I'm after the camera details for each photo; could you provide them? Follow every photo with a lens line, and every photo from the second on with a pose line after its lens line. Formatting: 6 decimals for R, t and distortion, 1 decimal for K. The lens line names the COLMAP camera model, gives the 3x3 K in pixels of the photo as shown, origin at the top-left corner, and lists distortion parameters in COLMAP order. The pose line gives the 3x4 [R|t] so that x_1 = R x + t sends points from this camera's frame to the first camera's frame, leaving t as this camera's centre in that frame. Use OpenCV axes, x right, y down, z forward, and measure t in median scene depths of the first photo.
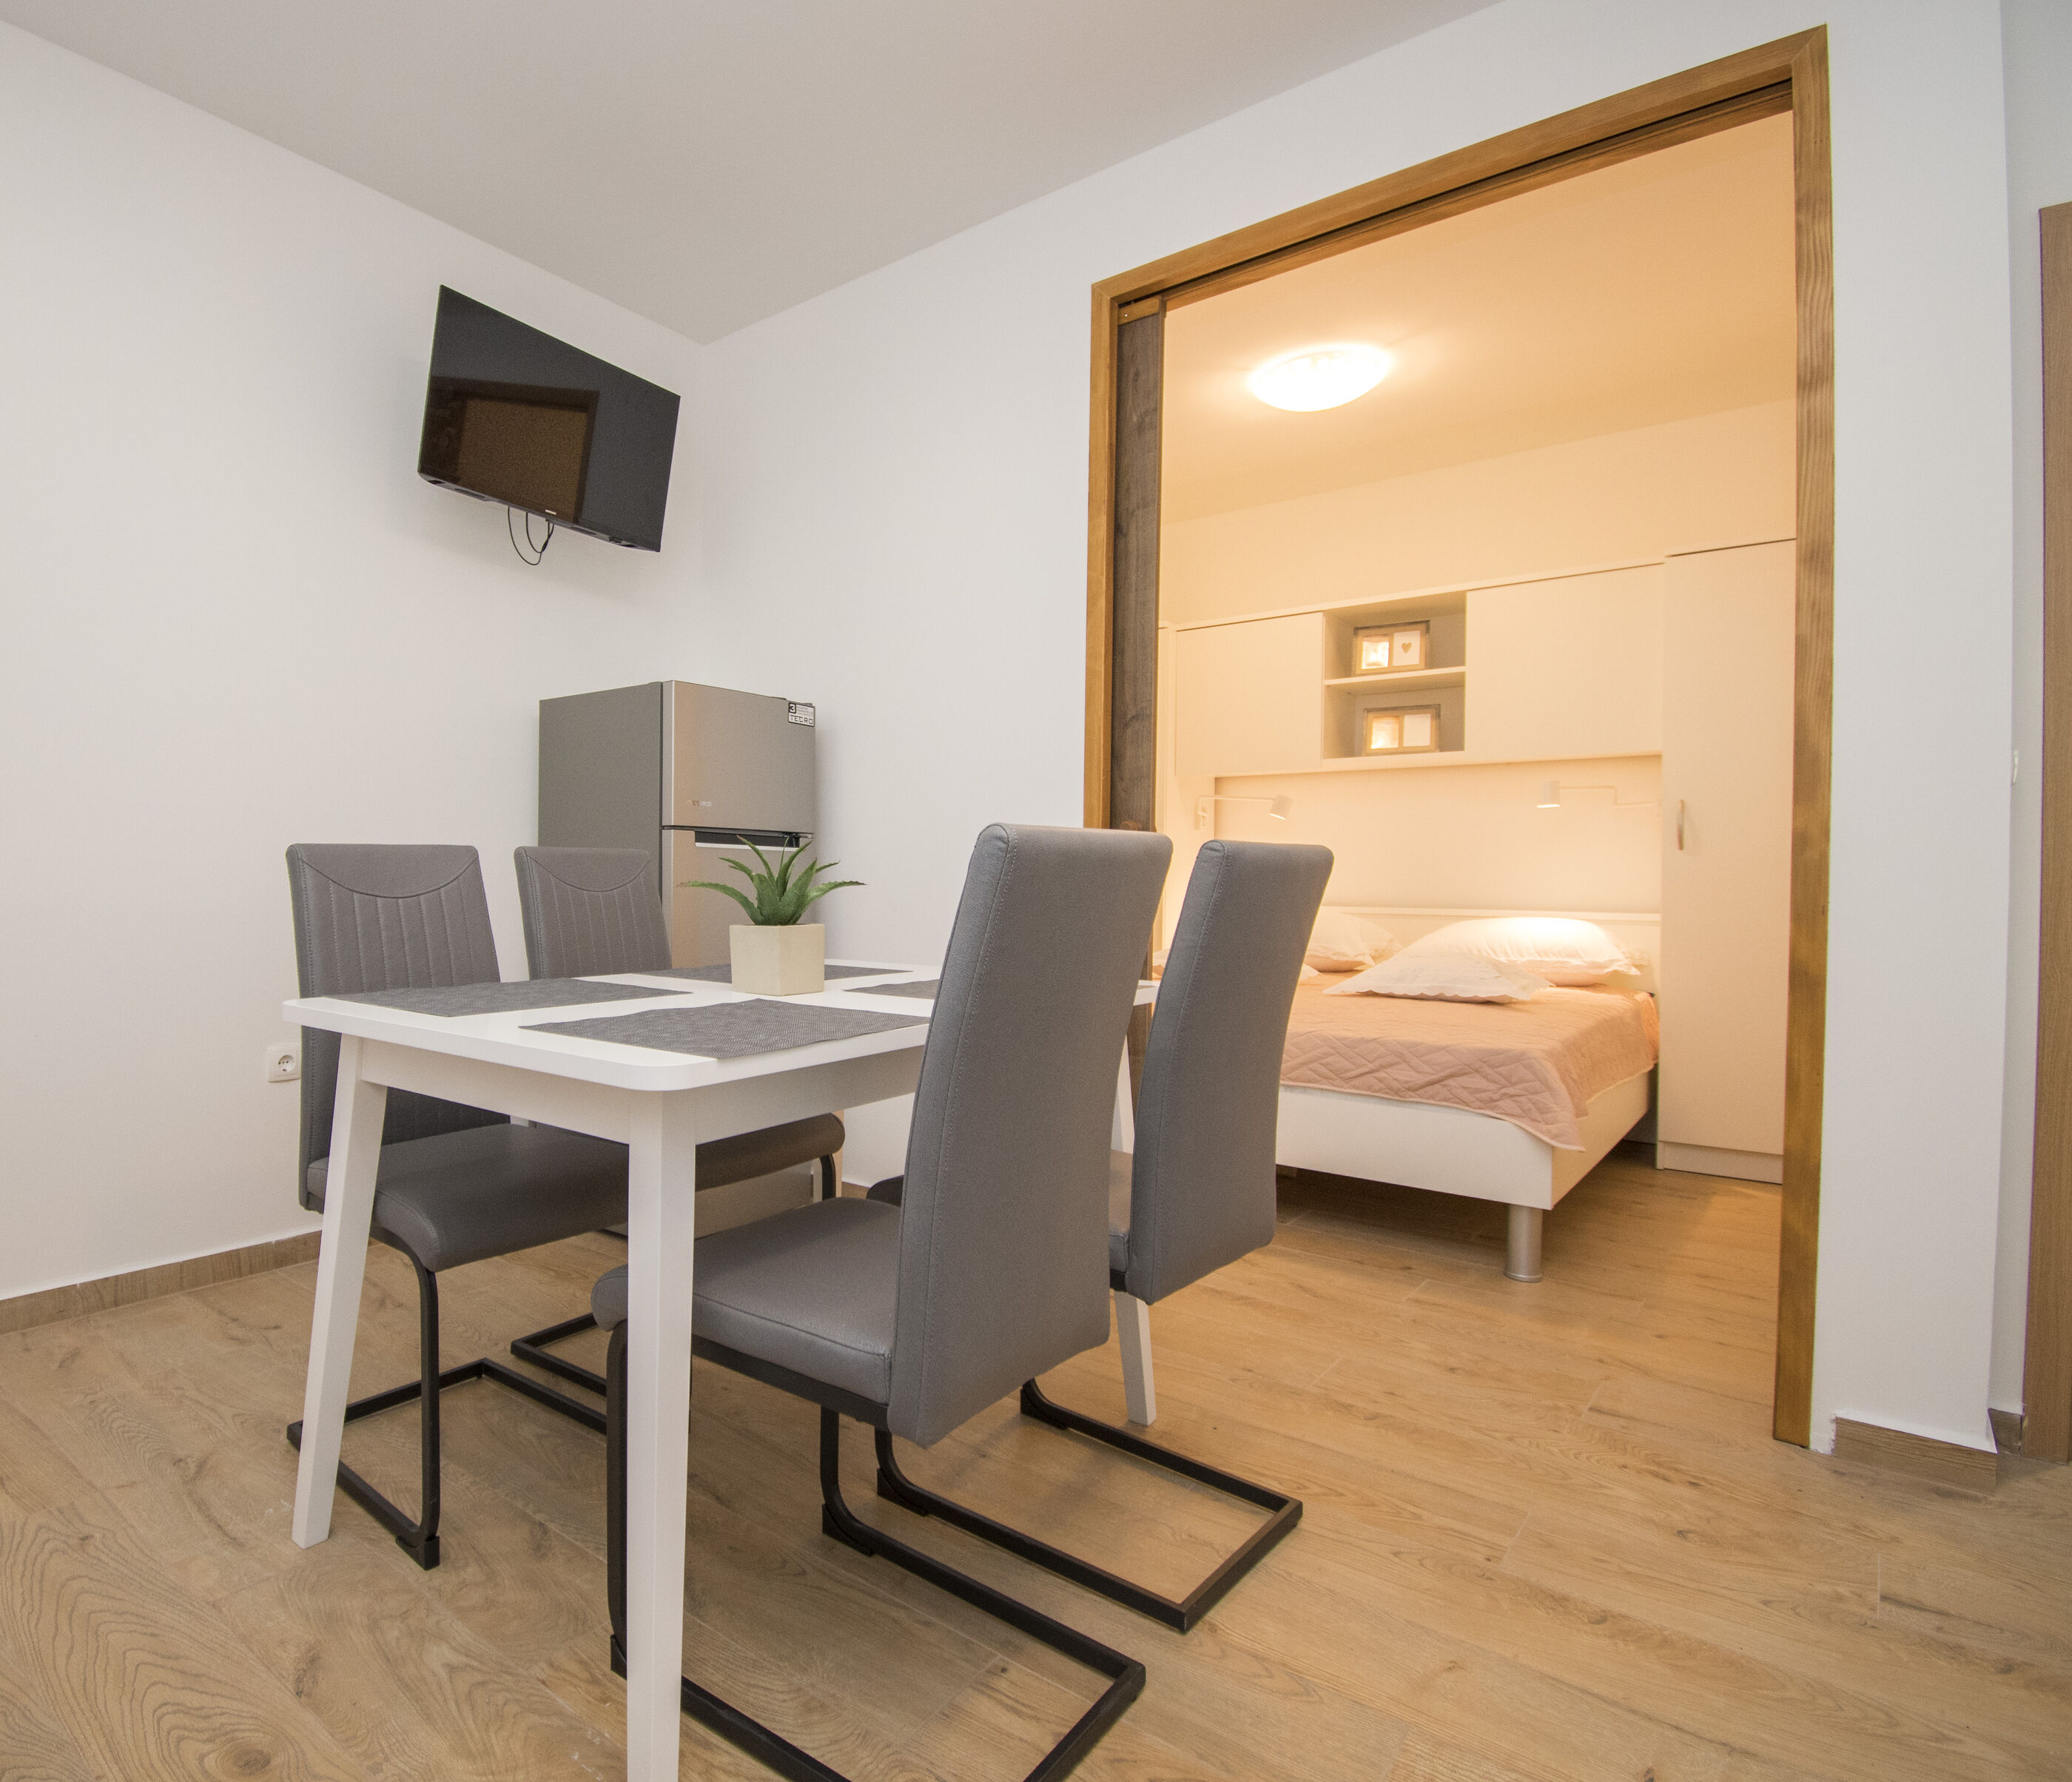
lens RADIAL K [[1173.5, 0, 807.0], [0, 1173.5, 895.0], [0, 0, 1]] dist [0.001089, -0.001662]
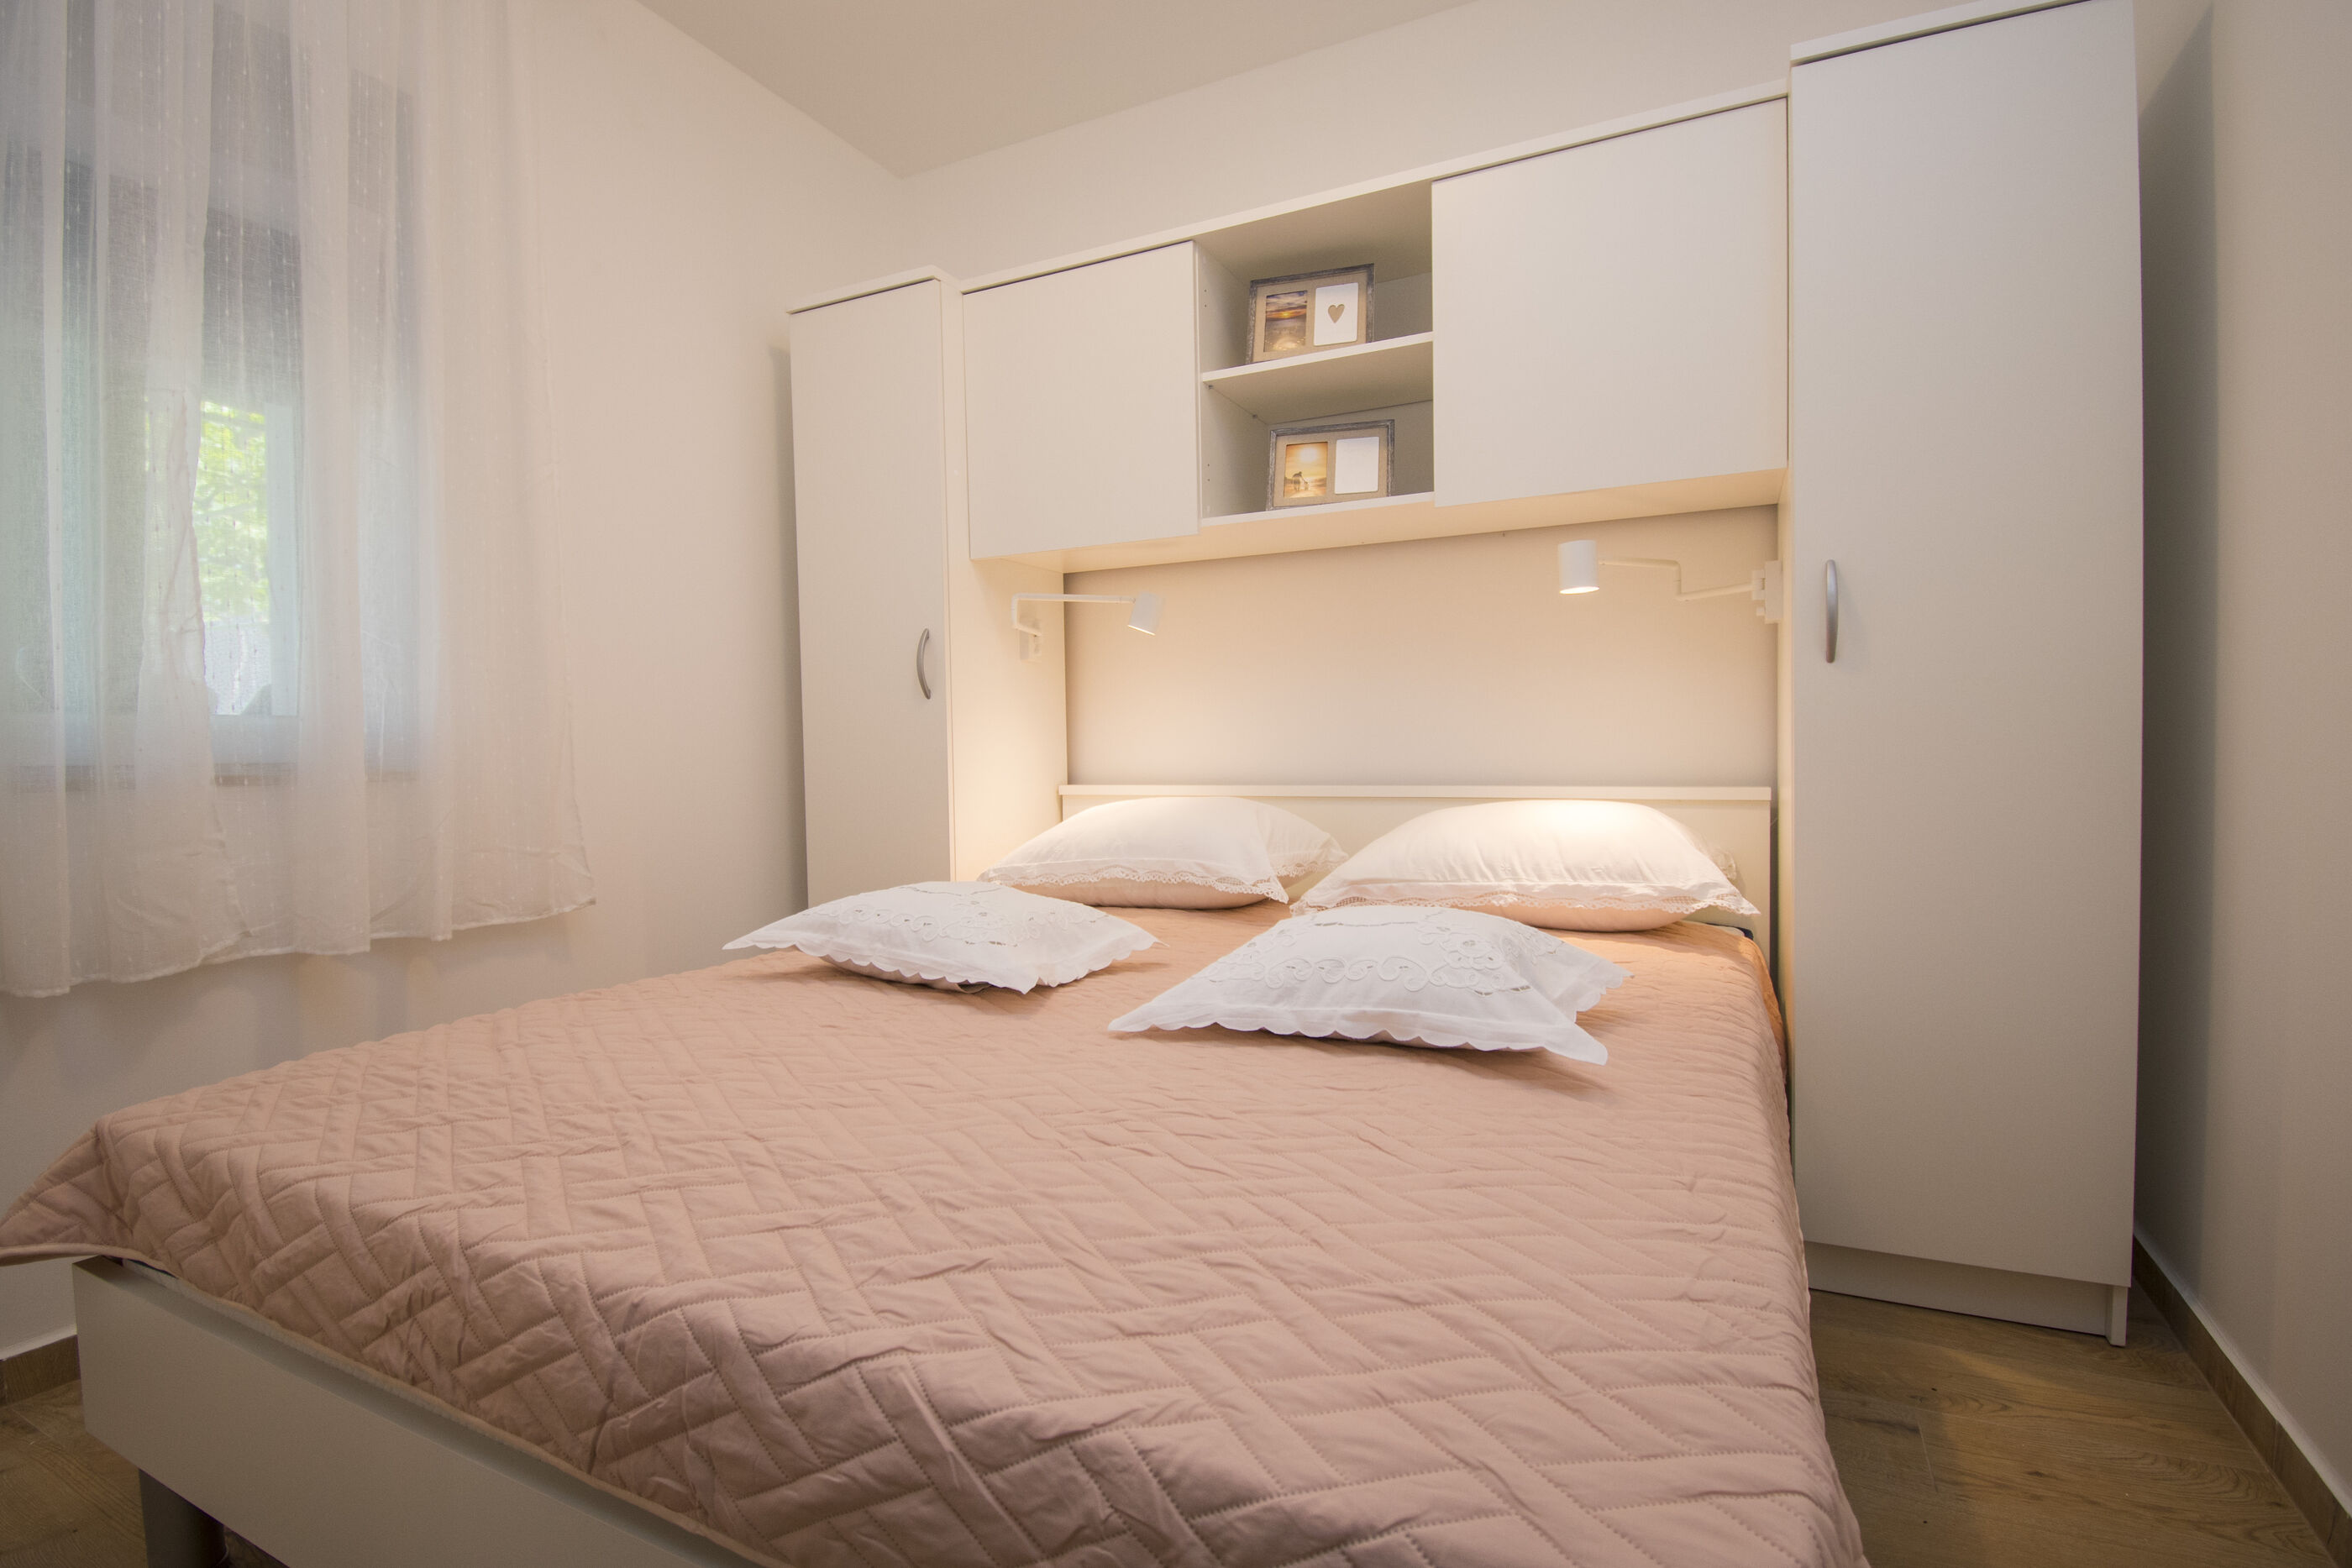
lens RADIAL K [[1128.1, 0, 1165.4], [0, 1128.1, 782.3], [0, 0, 1]] dist [0.001811, 0.000270]
pose [[0.964920, -0.028557, 0.260988, 0.301262], [0.024758, 0.999534, 0.017832, -0.002894], [-0.261375, -0.010745, 0.965177, 0.530251]]
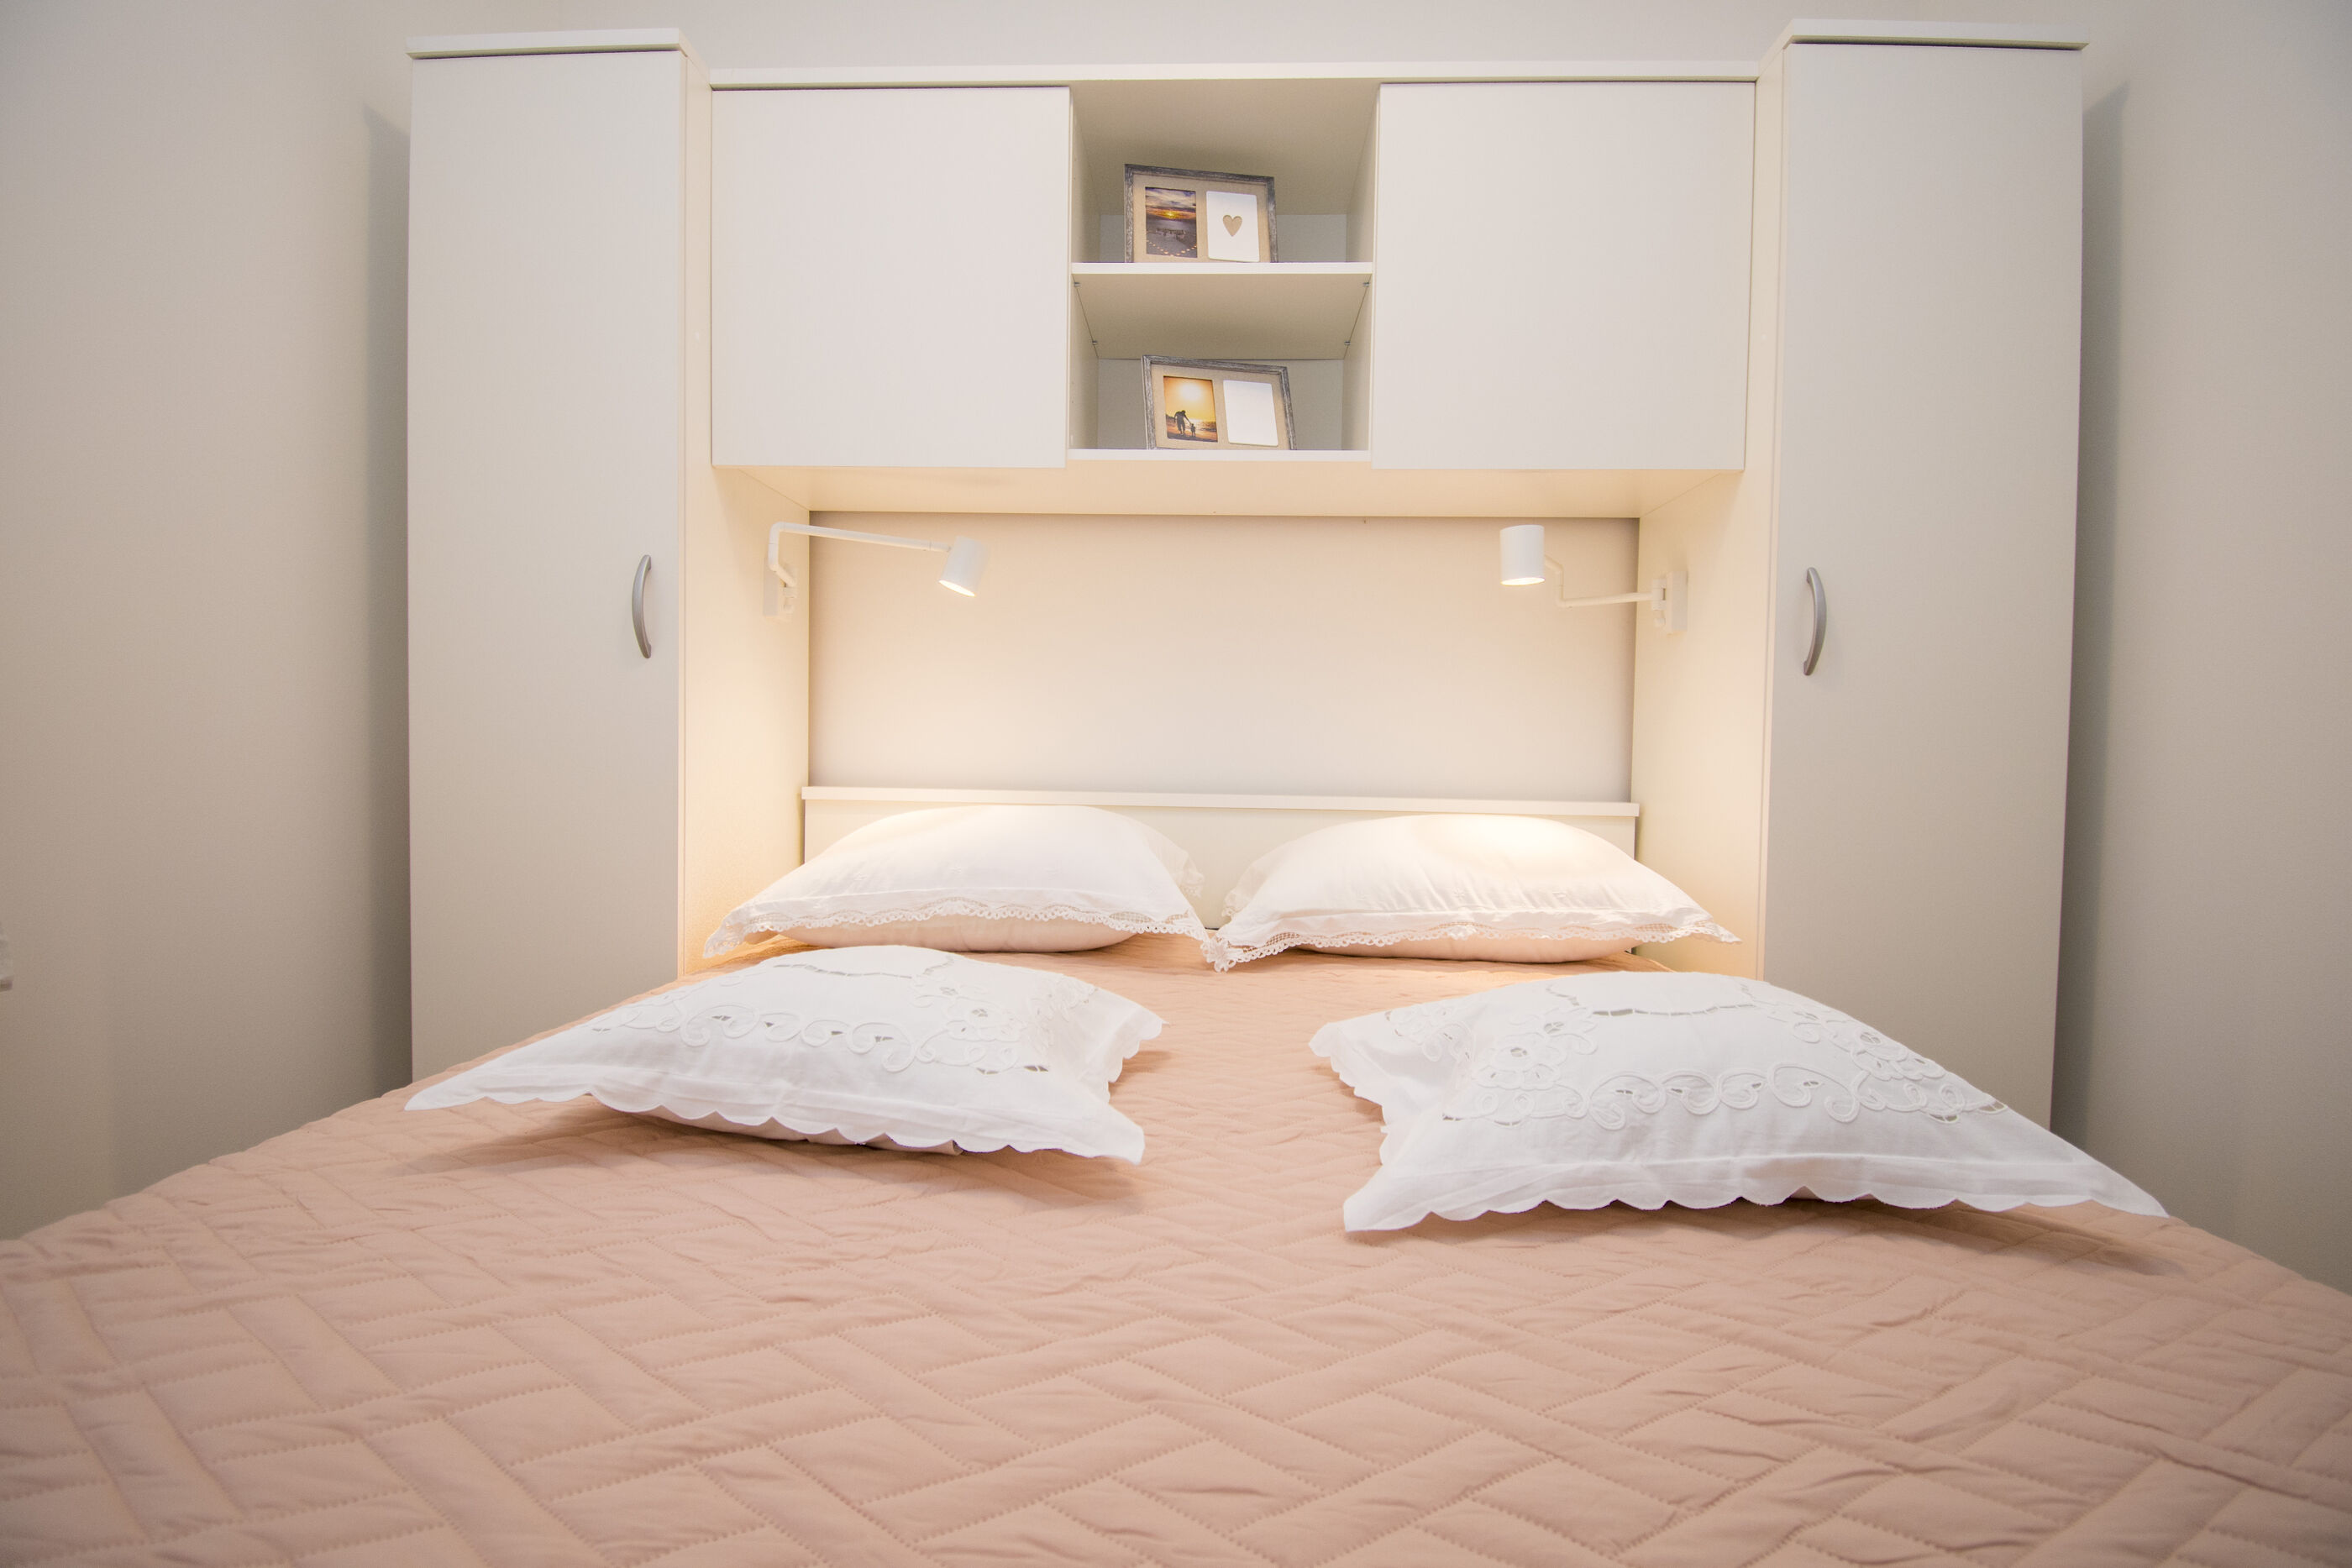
lens RADIAL K [[1043.4, 0, 1177.5], [0, 1043.4, 791.1], [0, 0, 1]] dist [-0.005712, -0.006823]
pose [[0.769174, -0.014691, 0.638871, 0.242403], [-0.003642, 0.999619, 0.027371, -0.002293], [-0.639029, -0.023380, 0.768827, 0.726052]]
